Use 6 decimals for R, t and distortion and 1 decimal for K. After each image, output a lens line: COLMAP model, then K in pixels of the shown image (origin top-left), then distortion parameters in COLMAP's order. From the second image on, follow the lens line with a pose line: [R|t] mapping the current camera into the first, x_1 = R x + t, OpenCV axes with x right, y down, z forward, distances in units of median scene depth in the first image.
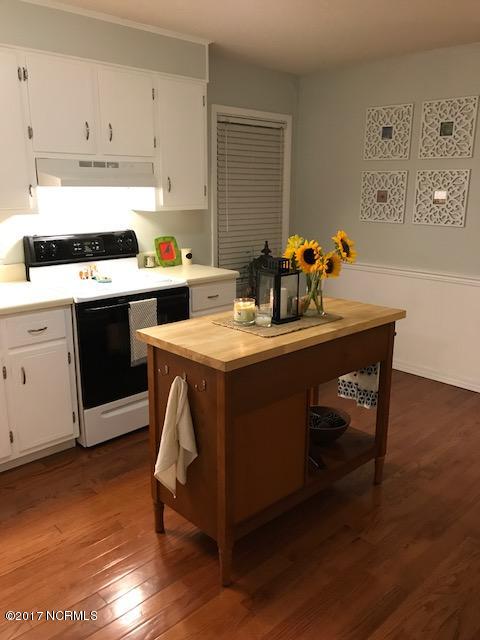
lens RADIAL K [[529.5, 0, 244.5], [0, 529.5, 315.3], [0, 0, 1]] dist [0.033333, -0.018473]
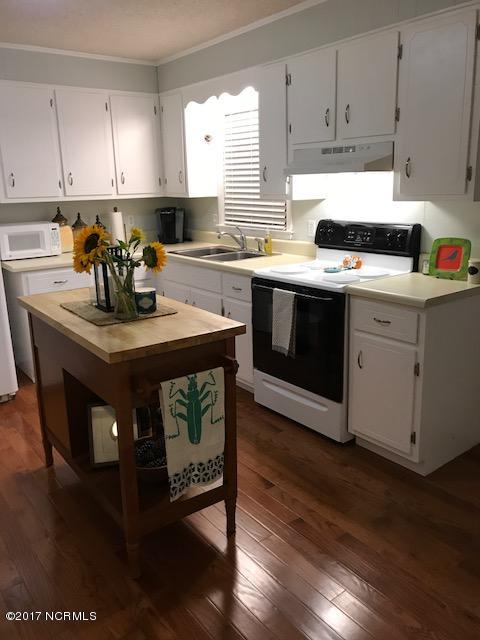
lens RADIAL K [[529.5, 0, 245.1], [0, 529.5, 316.6], [0, 0, 1]] dist [0.033333, -0.018473]
pose [[-0.129109, 0.238226, -0.962590, 0.713165], [-0.212862, 0.941428, 0.261539, -0.205733], [0.968515, 0.238666, -0.070837, 0.932361]]
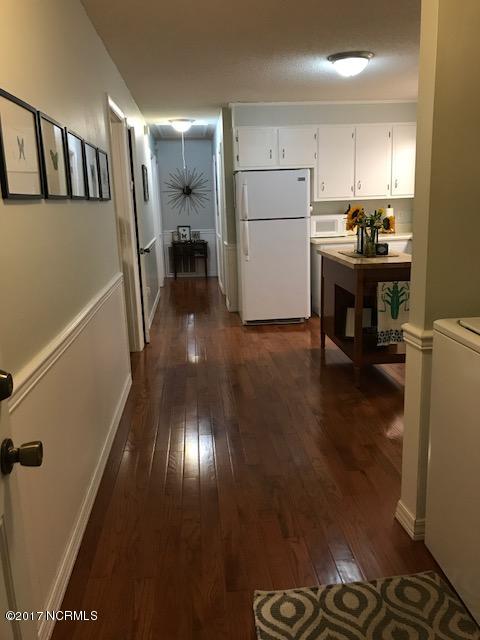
lens RADIAL K [[529.5, 0, 240.8], [0, 529.5, 319.0], [0, 0, 1]] dist [0.033333, -0.018473]
pose [[-0.630045, 0.180437, -0.755305, 1.245324], [-0.156883, 0.923001, 0.351364, -0.251723], [0.760547, 0.339869, -0.553225, 1.248276]]
